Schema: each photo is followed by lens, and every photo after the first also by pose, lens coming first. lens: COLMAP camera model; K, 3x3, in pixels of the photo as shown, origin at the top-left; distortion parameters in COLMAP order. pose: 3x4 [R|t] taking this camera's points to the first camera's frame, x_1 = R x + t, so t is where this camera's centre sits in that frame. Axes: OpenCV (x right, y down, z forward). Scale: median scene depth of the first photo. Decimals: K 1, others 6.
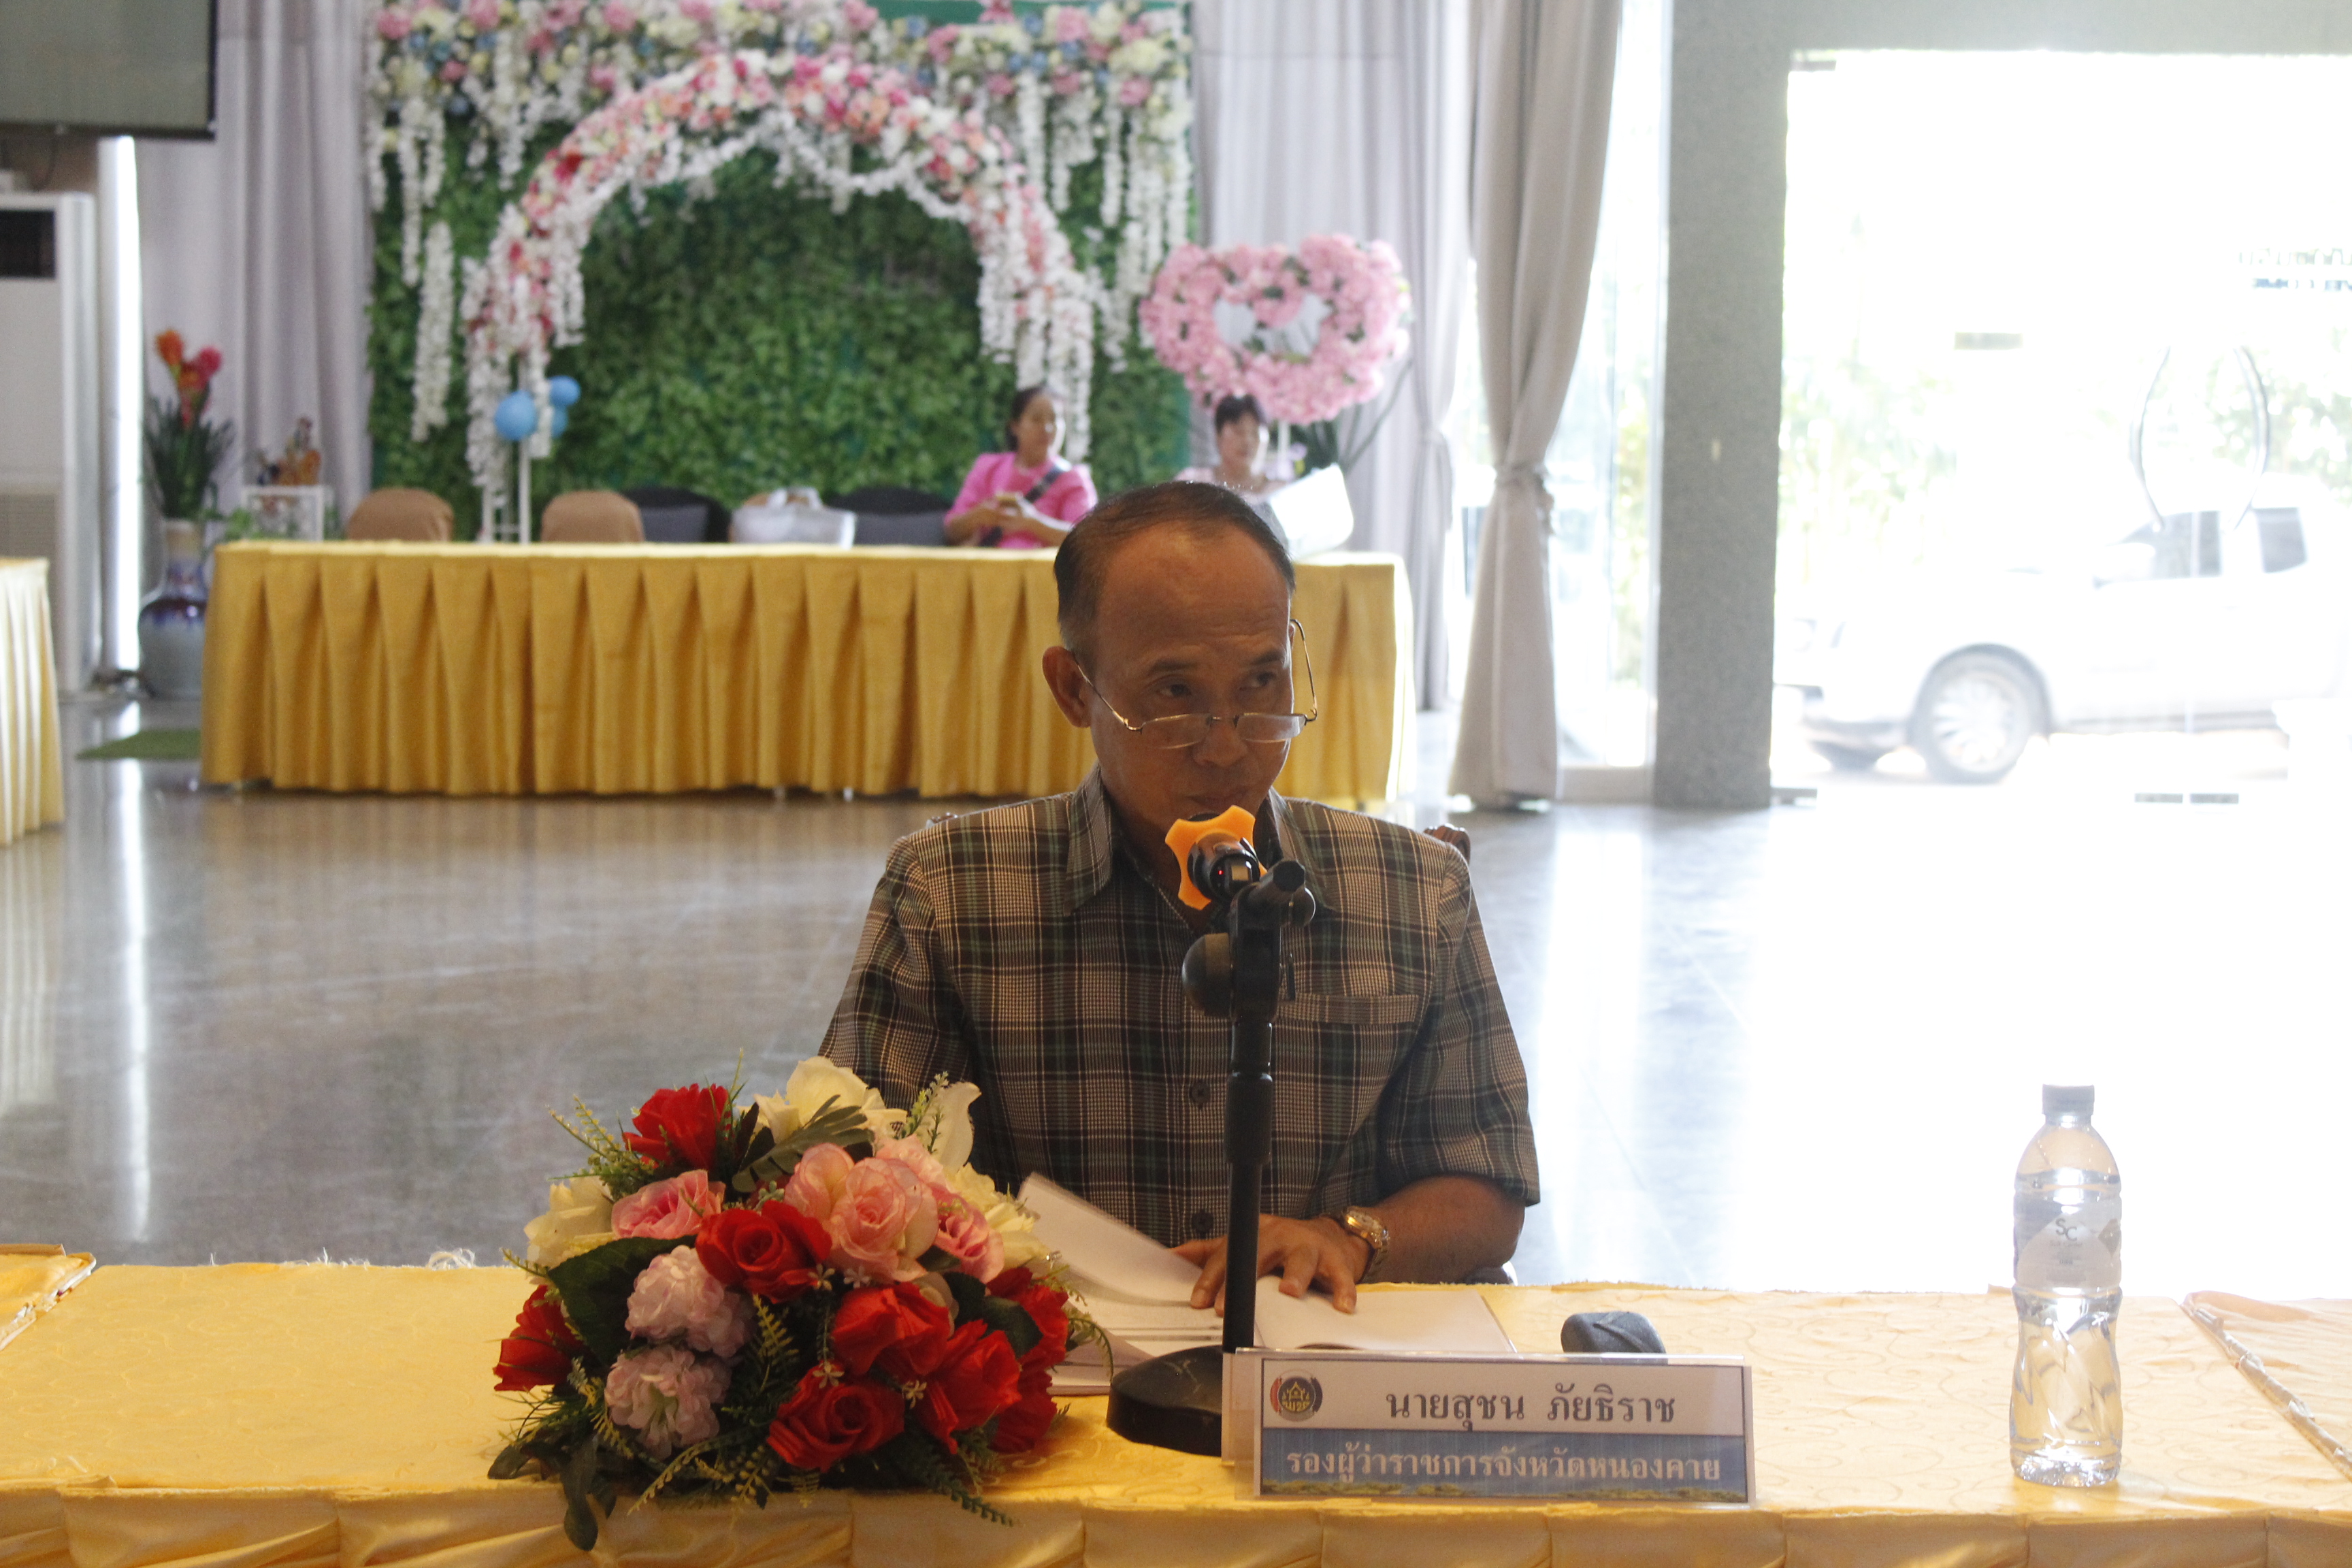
lens RADIAL K [[4459.3, 0, 1170.9], [0, 4459.3, 784.9], [0, 0, 1]] dist [0.022853, 0.000000]
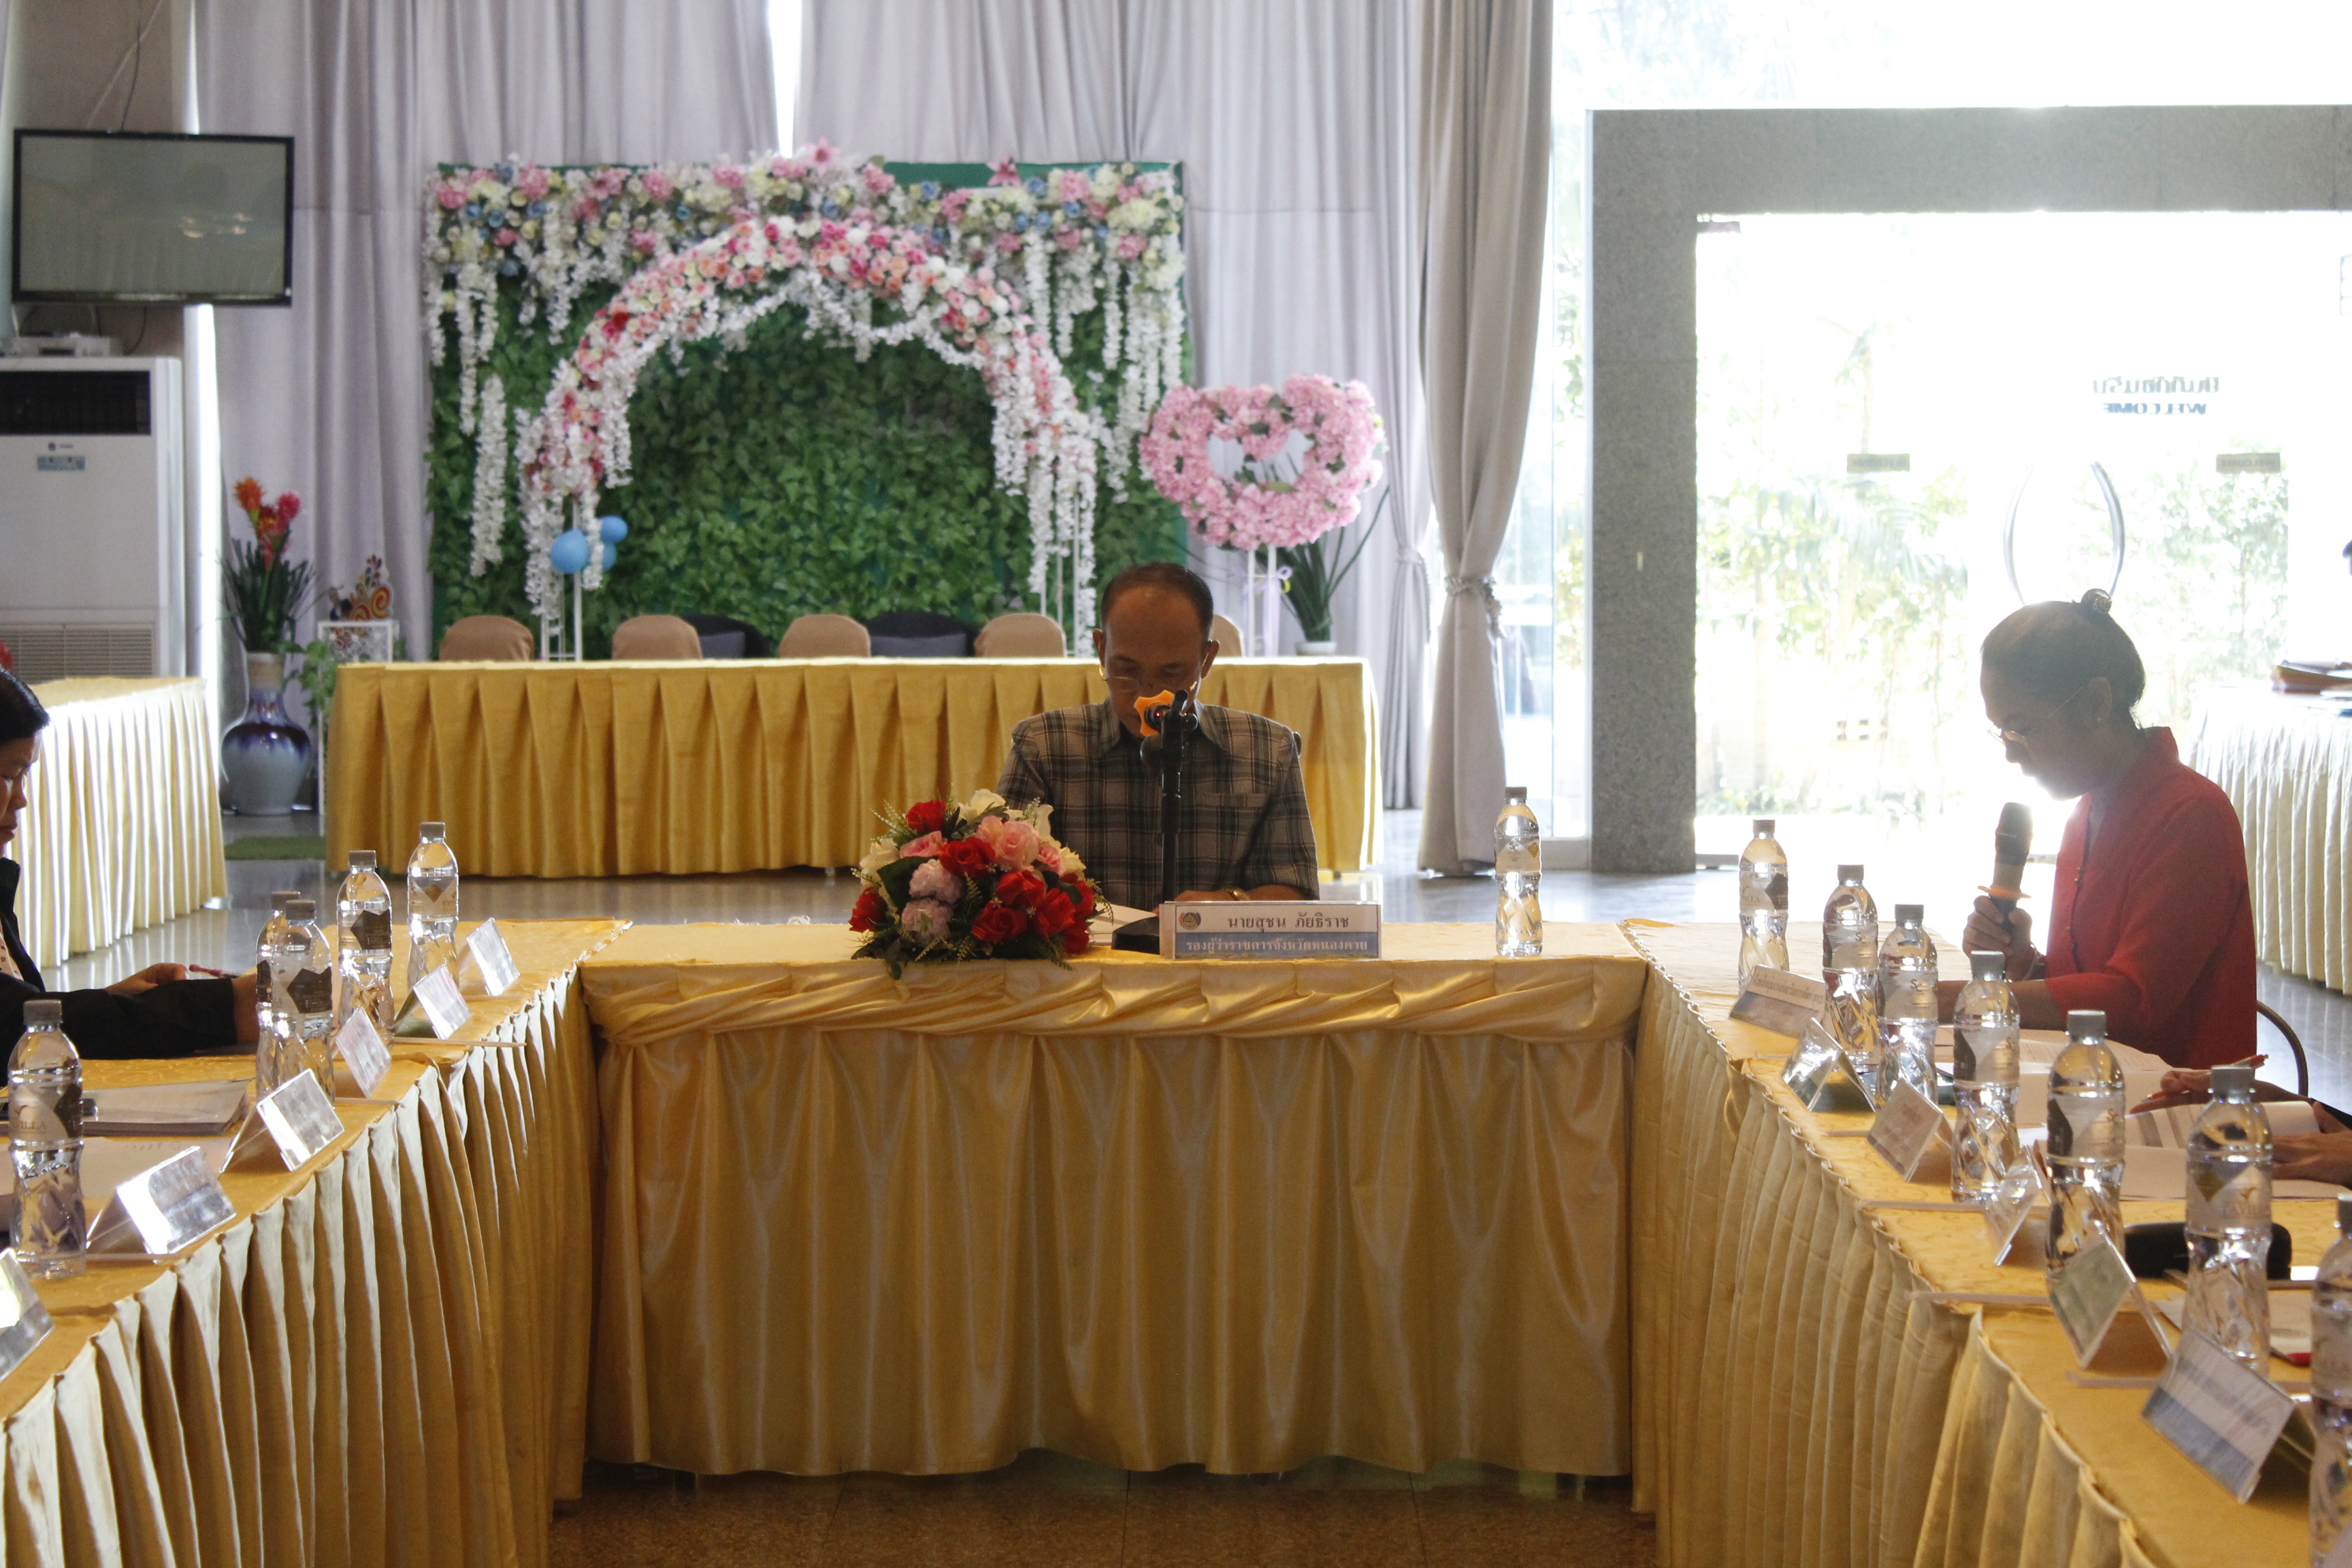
lens RADIAL K [[5328.3, 0, 1169.5], [0, 5328.3, 771.2], [0, 0, 1]] dist [0.065269, 0.000000]
pose [[0.999857, -0.016296, -0.004582, 0.006179], [0.016085, 0.998951, -0.042877, 0.035252], [0.005276, 0.042797, 0.999070, -0.362256]]
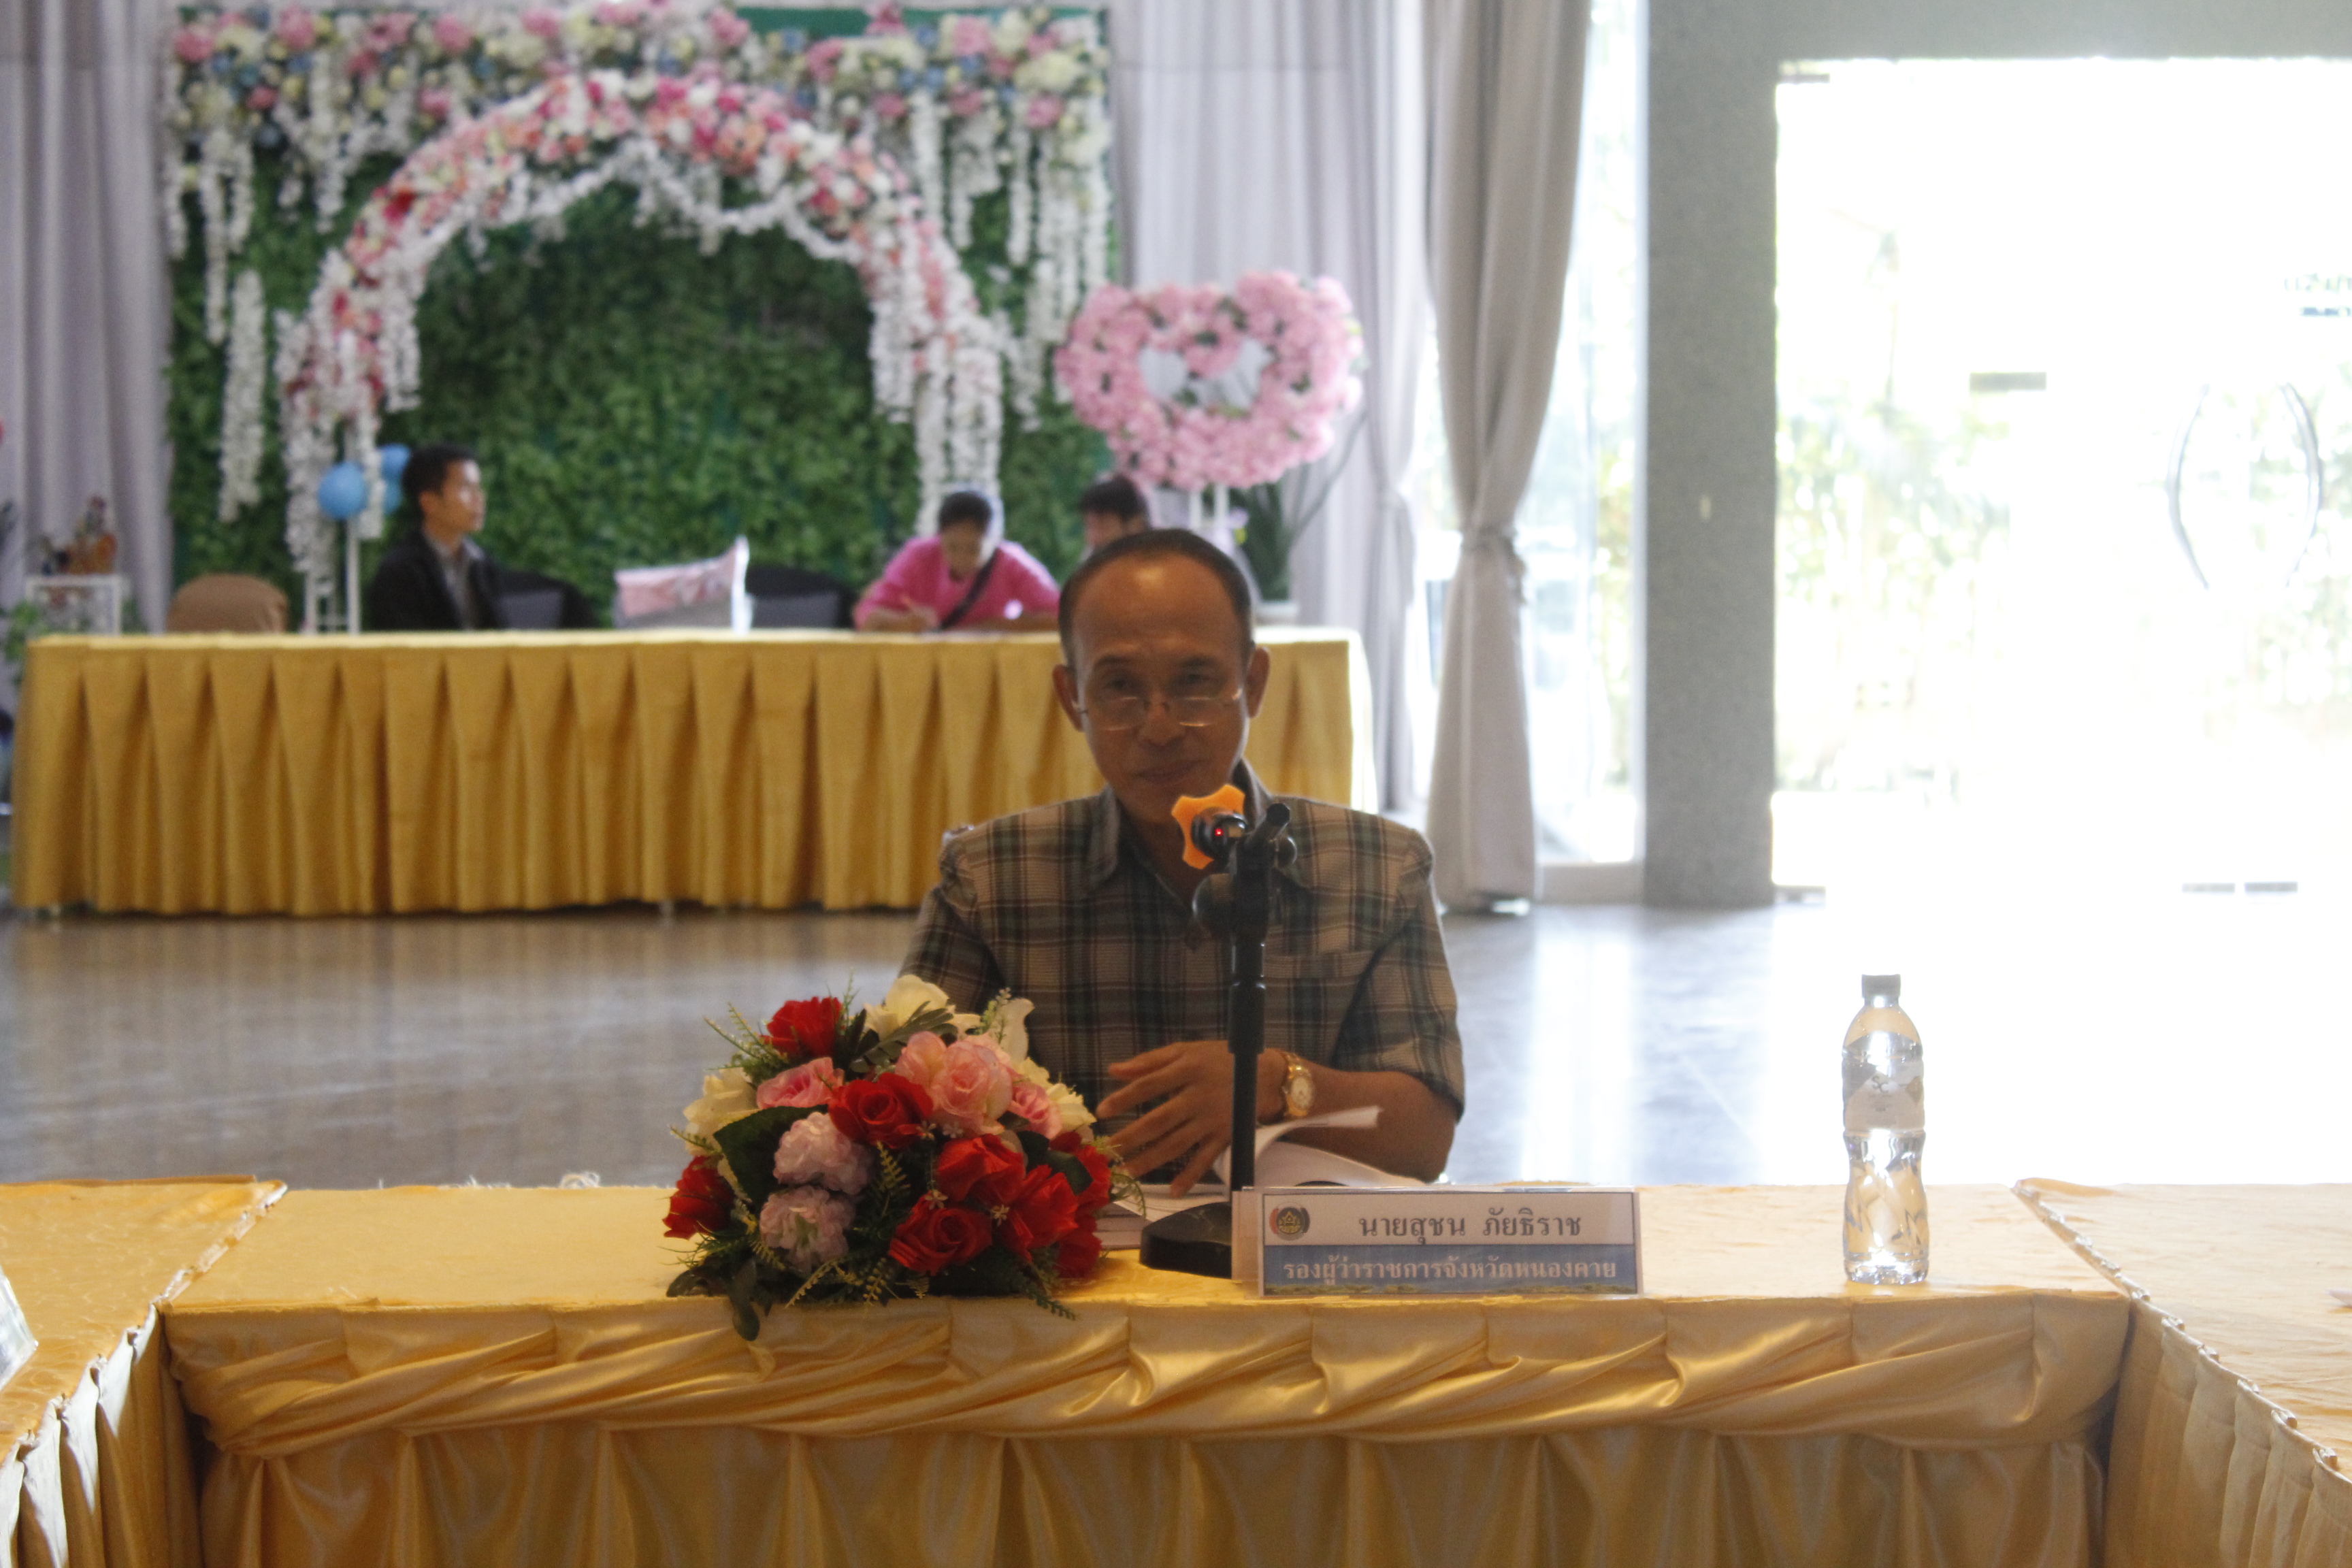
lens RADIAL K [[5626.4, 0, 1175.3], [0, 5626.4, 777.7], [0, 0, 1]] dist [0.084385, 0.000000]
pose [[0.999684, -0.016520, 0.018950, -0.006703], [0.017082, 0.999407, -0.029887, 0.011064], [-0.018445, 0.030202, 0.999374, -0.125912]]
